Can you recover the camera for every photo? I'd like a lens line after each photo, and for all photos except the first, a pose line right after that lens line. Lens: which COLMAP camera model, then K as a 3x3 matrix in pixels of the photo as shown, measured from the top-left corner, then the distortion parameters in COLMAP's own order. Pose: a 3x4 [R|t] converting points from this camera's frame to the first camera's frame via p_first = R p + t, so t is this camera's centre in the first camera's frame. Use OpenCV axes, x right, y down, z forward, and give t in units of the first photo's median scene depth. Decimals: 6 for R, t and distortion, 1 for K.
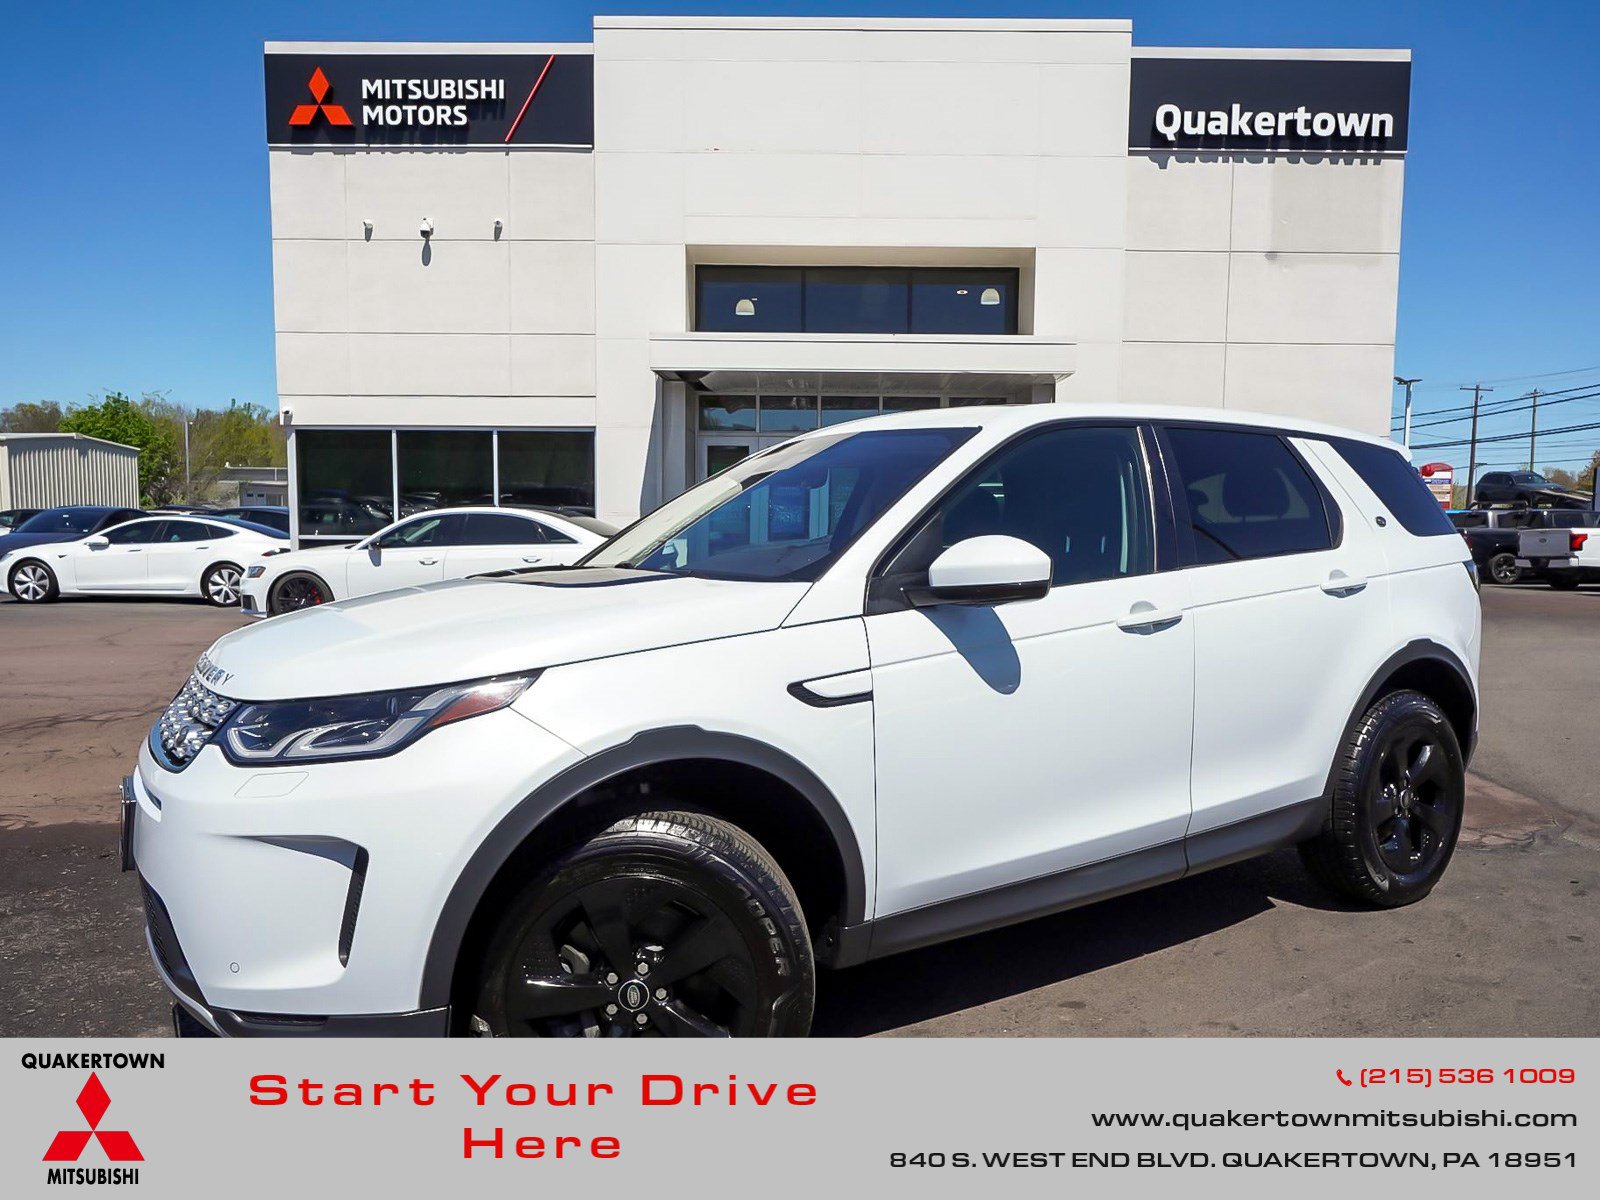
lens RADIAL K [[1056.5, 0, 799.4], [0, 1056.5, 612.8], [0, 0, 1]] dist [-0.010150, -0.001607]
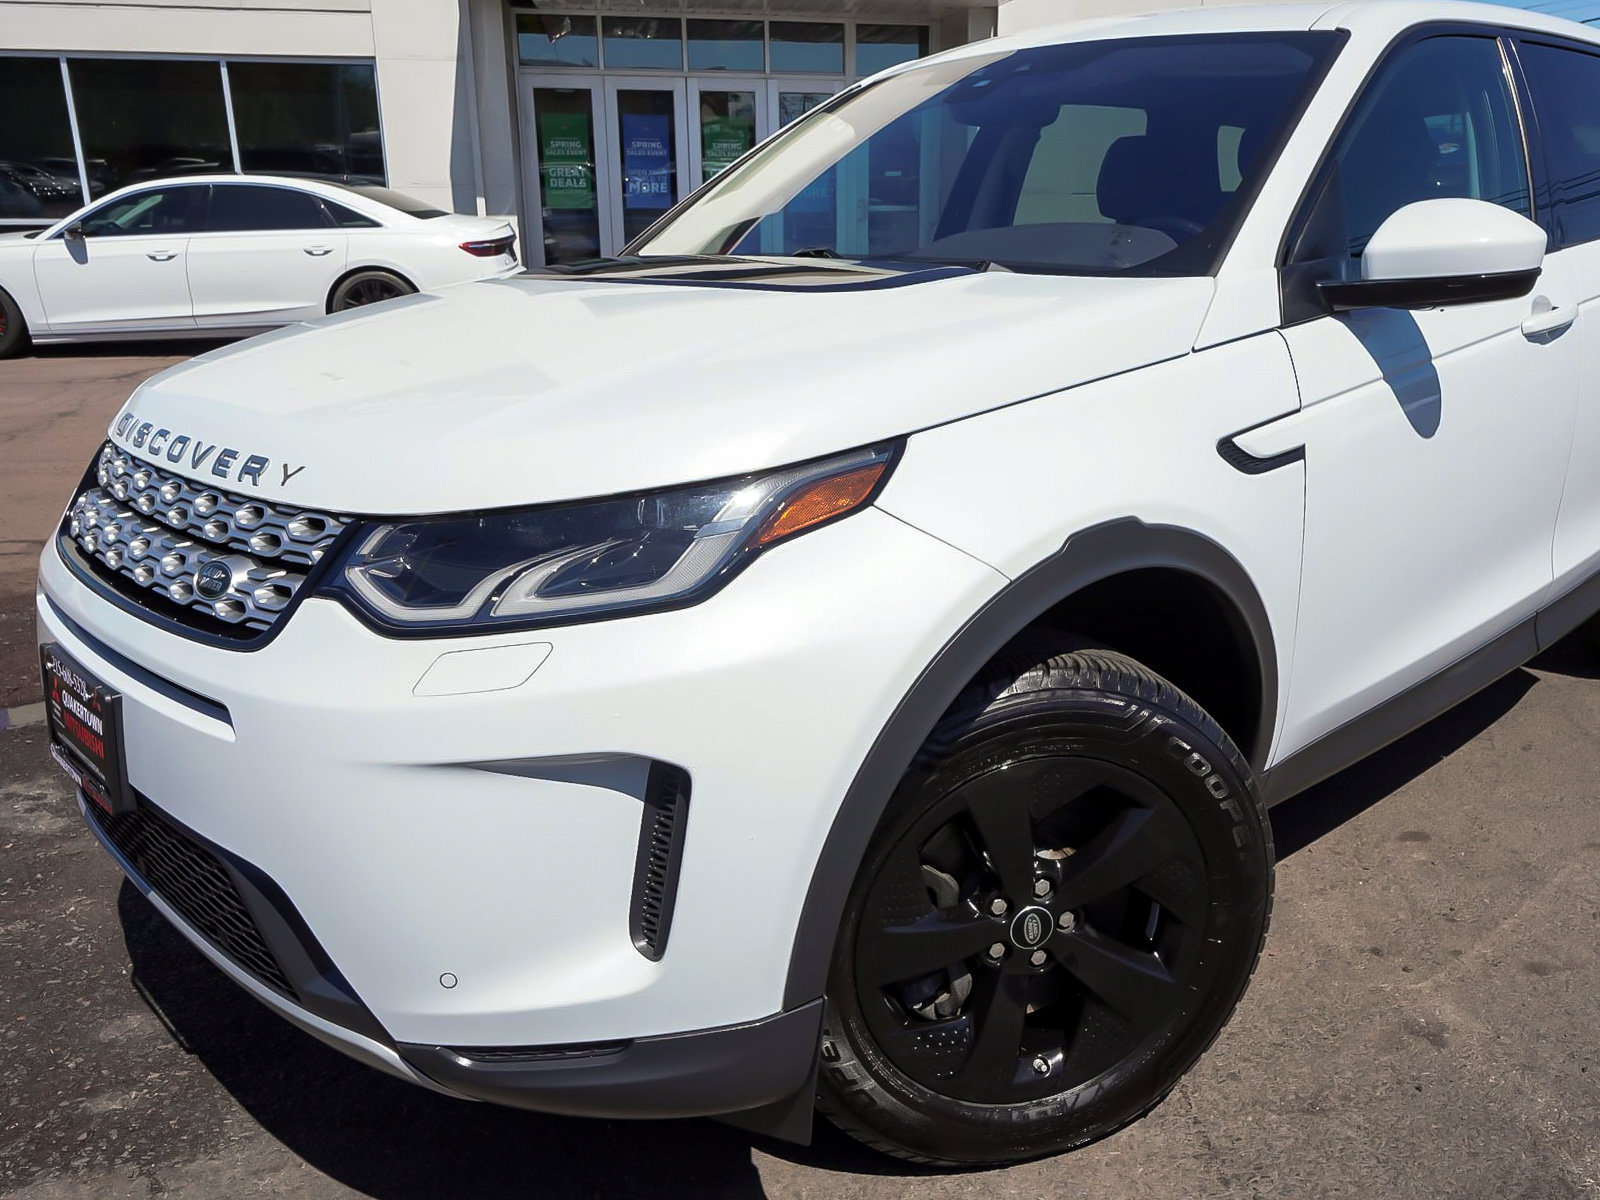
lens RADIAL K [[1235.2, 0, 801.9], [0, 1235.2, 588.1], [0, 0, 1]] dist [0.005747, -0.008112]
pose [[0.980713, -0.063775, 0.184757, -0.424418], [0.022096, 0.975386, 0.219395, -0.016211], [-0.194201, -0.211081, 0.957983, 0.331869]]
